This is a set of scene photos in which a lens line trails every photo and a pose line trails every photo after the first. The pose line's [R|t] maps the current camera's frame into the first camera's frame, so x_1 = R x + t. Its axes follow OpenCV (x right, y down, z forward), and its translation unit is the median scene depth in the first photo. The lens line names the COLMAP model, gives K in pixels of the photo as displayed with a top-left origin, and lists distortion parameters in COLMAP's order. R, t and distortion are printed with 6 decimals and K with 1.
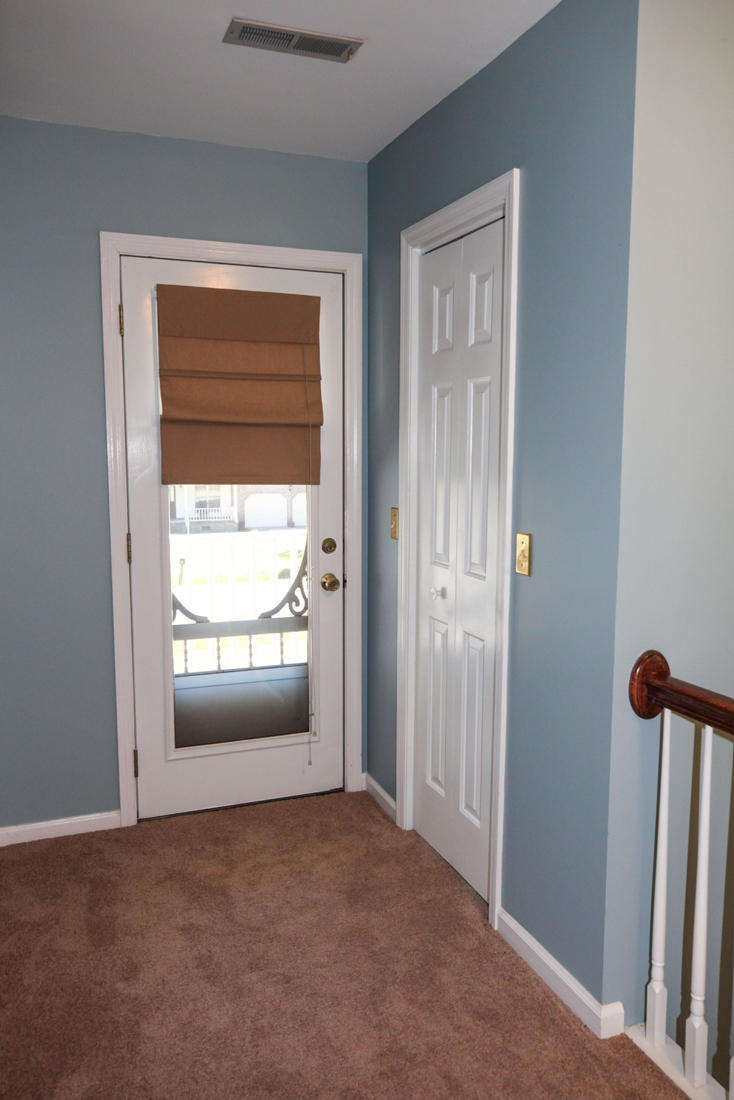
lens RADIAL K [[867.3, 0, 367.8], [0, 867.3, 554.9], [0, 0, 1]] dist [0.010952, 0.001998]
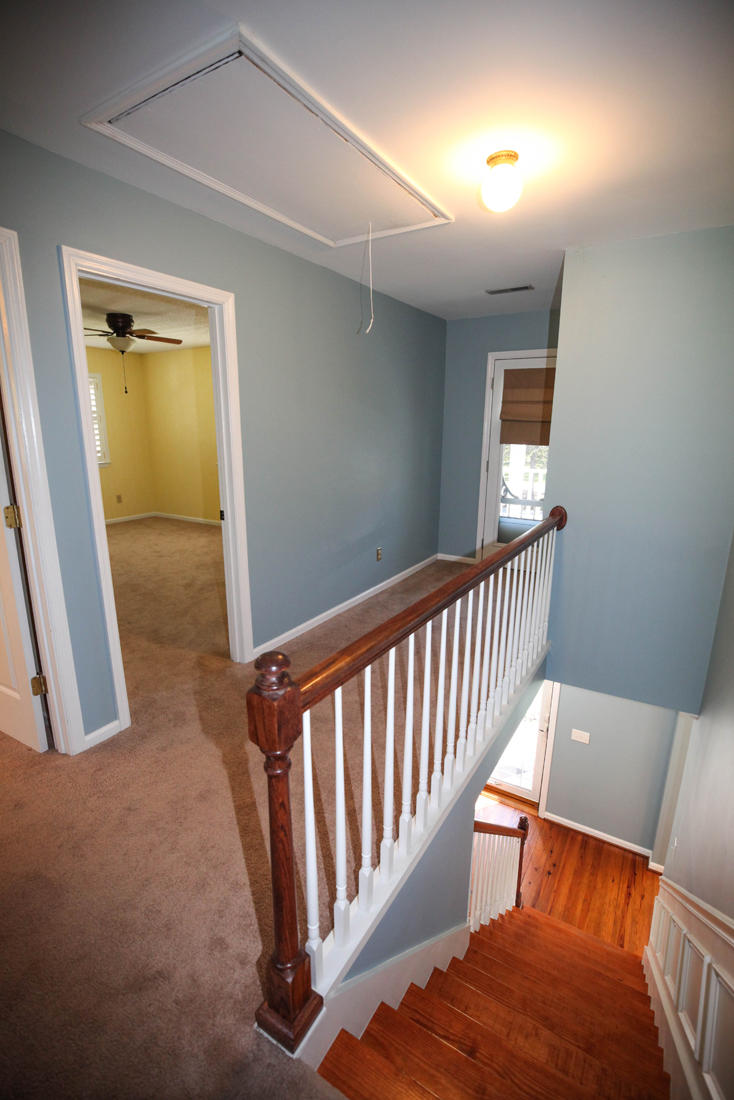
lens RADIAL K [[508.6, 0, 366.0], [0, 508.6, 550.4], [0, 0, 1]] dist [-0.001082, -0.000028]
pose [[0.603969, 0.186277, -0.774933, 0.803876], [-0.119073, 0.982481, 0.143364, 0.070402], [0.788063, 0.005686, 0.615569, -0.318399]]
